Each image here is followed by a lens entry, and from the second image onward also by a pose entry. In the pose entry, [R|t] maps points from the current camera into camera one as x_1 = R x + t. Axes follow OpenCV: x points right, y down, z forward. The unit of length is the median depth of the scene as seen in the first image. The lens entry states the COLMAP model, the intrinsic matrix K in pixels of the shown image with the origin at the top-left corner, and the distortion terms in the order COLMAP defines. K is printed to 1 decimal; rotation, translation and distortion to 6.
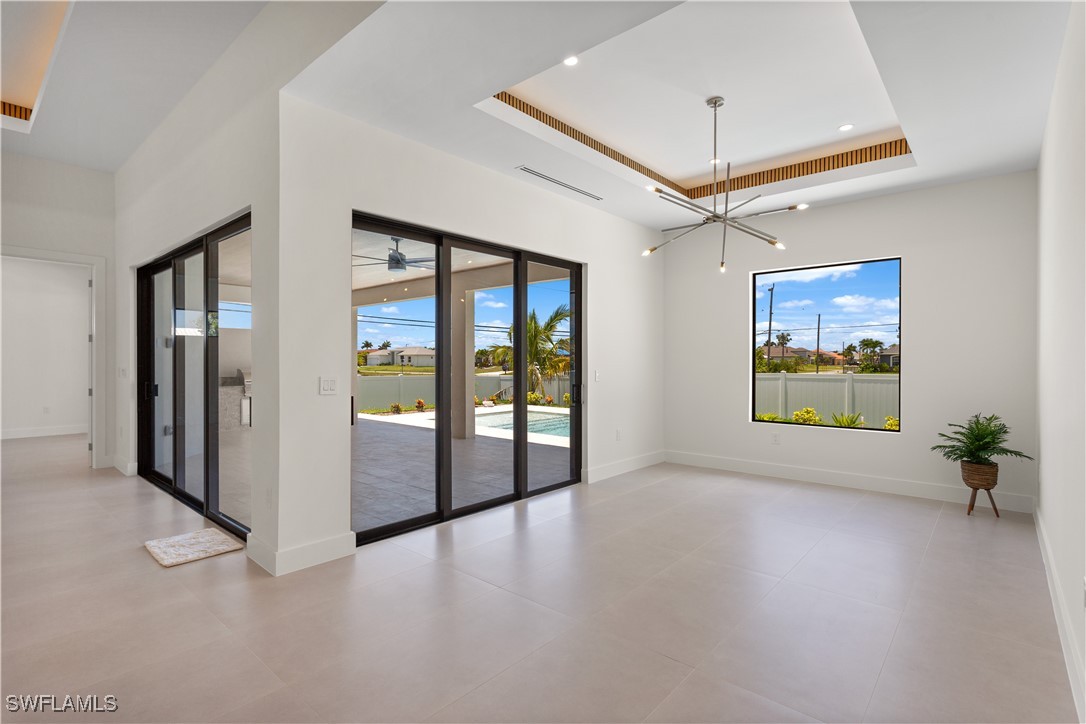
lens RADIAL K [[521.4, 0, 538.4], [0, 521.4, 358.5], [0, 0, 1]] dist [0.003640, 0.001365]
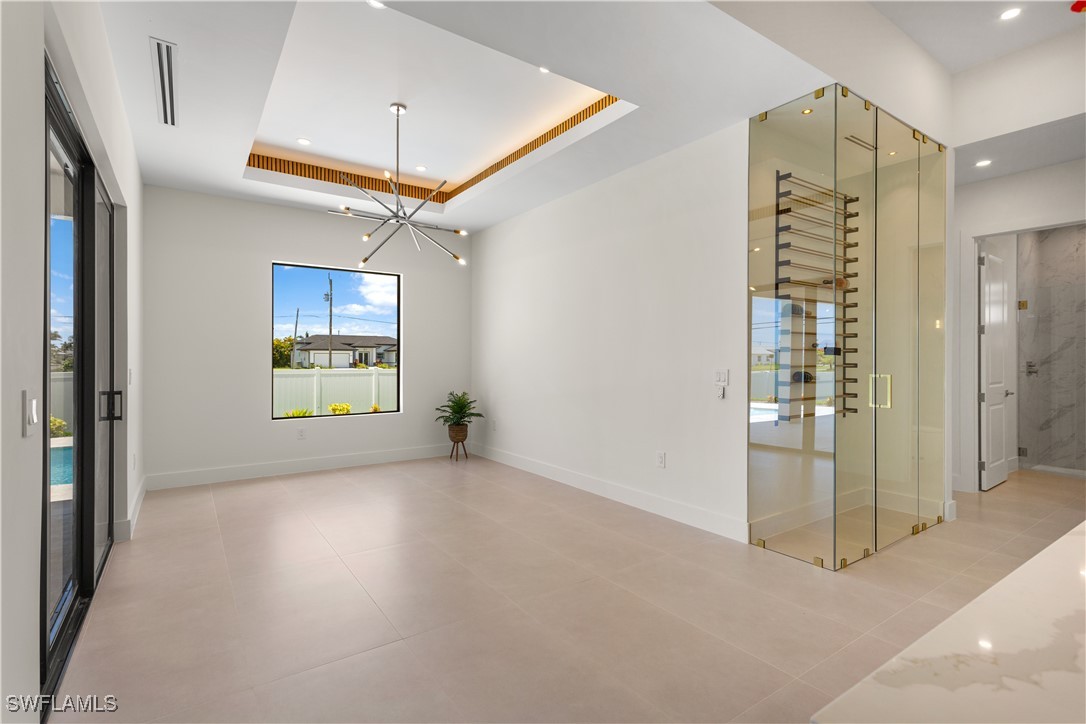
lens RADIAL K [[515.7, 0, 542.6], [0, 515.7, 358.6], [0, 0, 1]] dist [0.000353, 0.000032]
pose [[0.237025, -0.001802, 0.971502, -0.422955], [-0.006261, 0.999975, 0.003382, 0.003531], [-0.971483, -0.006885, 0.237008, 0.338842]]
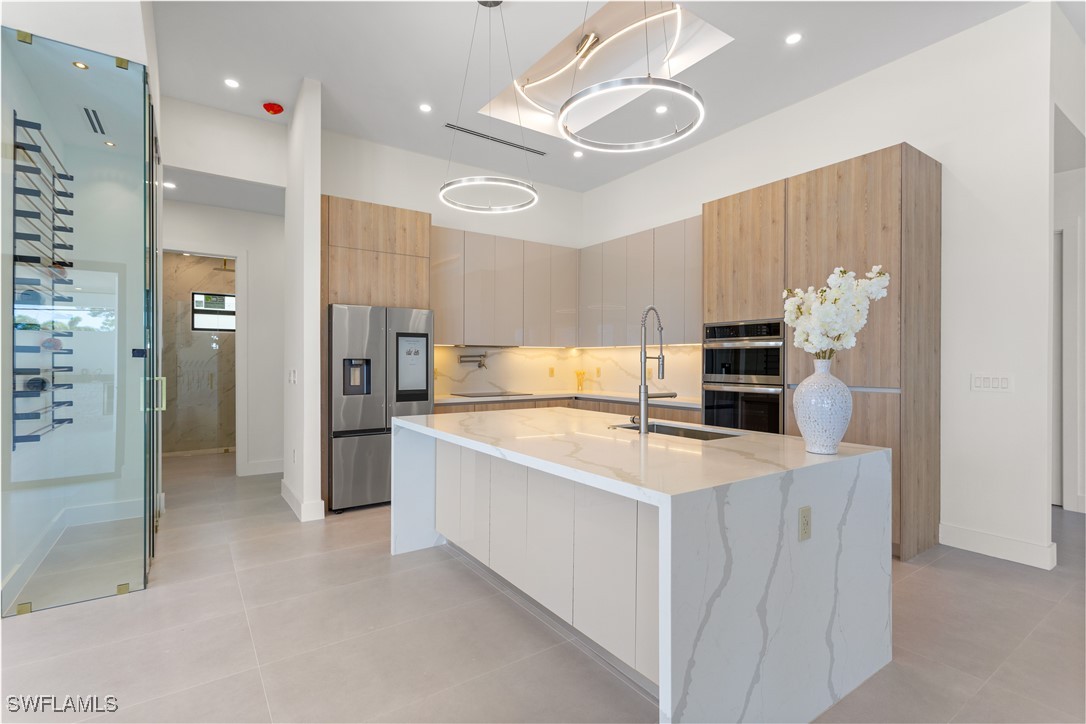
lens RADIAL K [[511.6, 0, 545.0], [0, 511.6, 365.1], [0, 0, 1]] dist [0.002442, 0.000707]
pose [[-0.972315, -0.004498, 0.233632, -0.317742], [-0.003914, 0.999988, 0.002962, 0.004269], [-0.233643, 0.001965, -0.972321, 0.578210]]
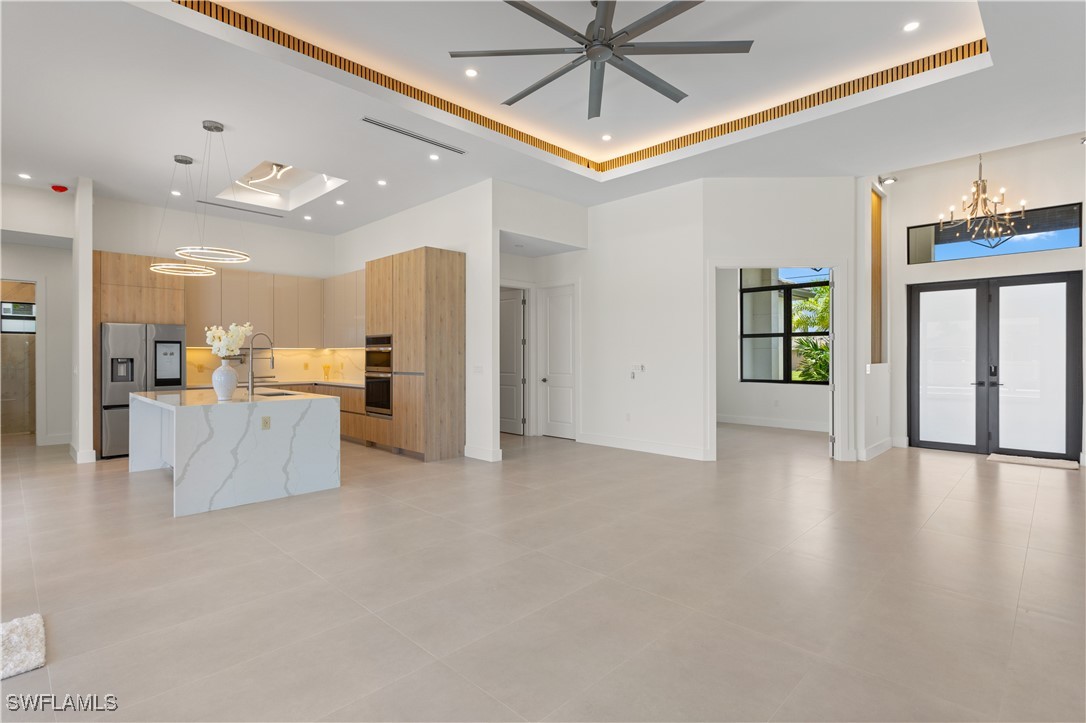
lens RADIAL K [[523.3, 0, 546.1], [0, 523.3, 356.5], [0, 0, 1]] dist [0.004158, 0.001275]
pose [[-0.998904, 0.000750, 0.046803, -0.913194], [0.000590, 0.999994, -0.003435, -0.001044], [-0.046805, -0.003403, -0.998898, 1.072701]]
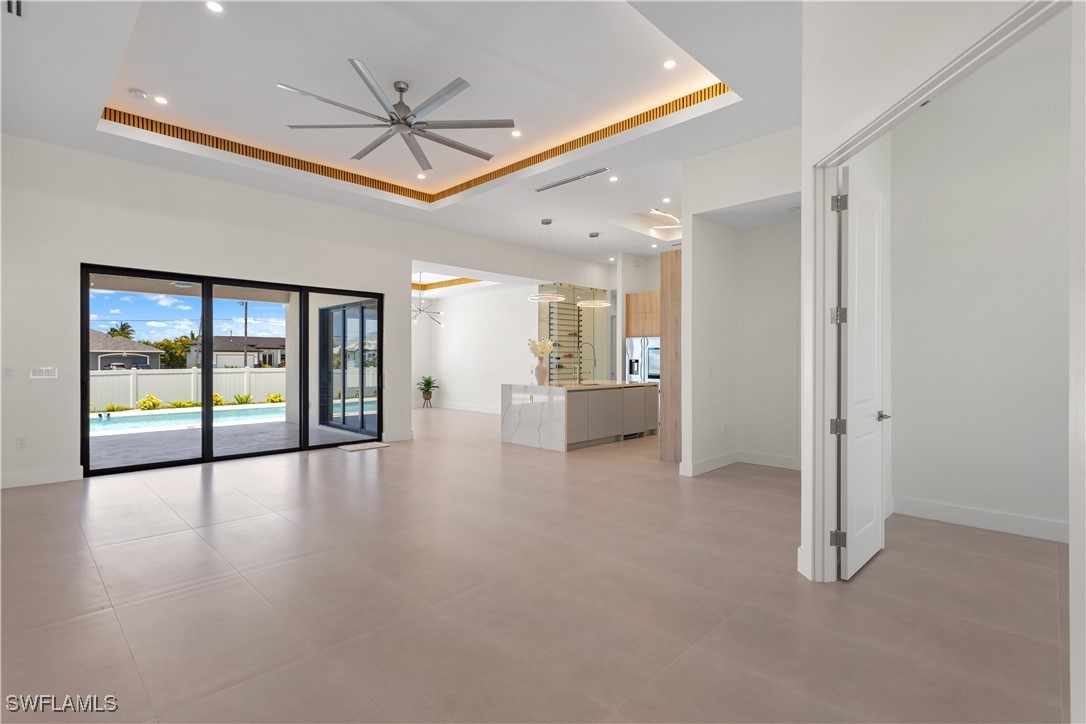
lens RADIAL K [[518.6, 0, 543.0], [0, 518.6, 362.0], [0, 0, 1]] dist [0.001662, 0.000393]
pose [[0.051420, -0.006693, 0.998655, -1.816206], [-0.005929, 0.999958, 0.007007, -0.004728], [-0.998660, -0.006281, 0.051378, 0.113554]]
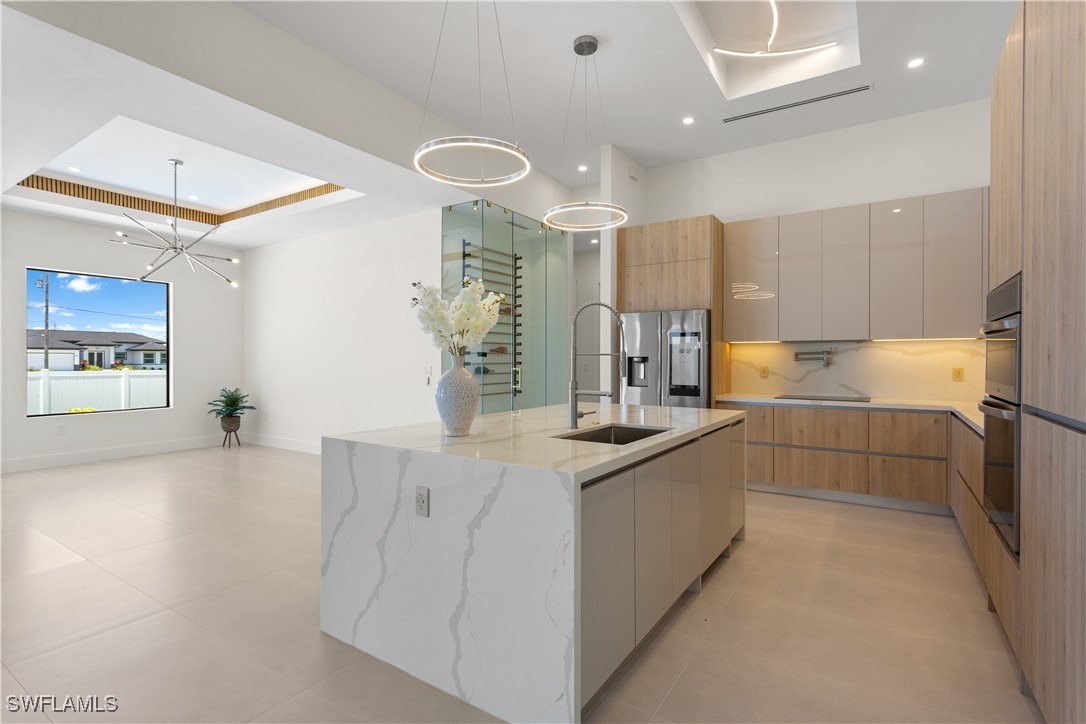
lens RADIAL K [[518.6, 0, 543.0], [0, 518.6, 362.0], [0, 0, 1]] dist [0.001662, 0.000393]
pose [[-0.141481, -0.007414, 0.989913, -0.788154], [-0.006163, 0.999959, 0.006608, 0.002449], [-0.989922, -0.005165, -0.141521, 0.186349]]
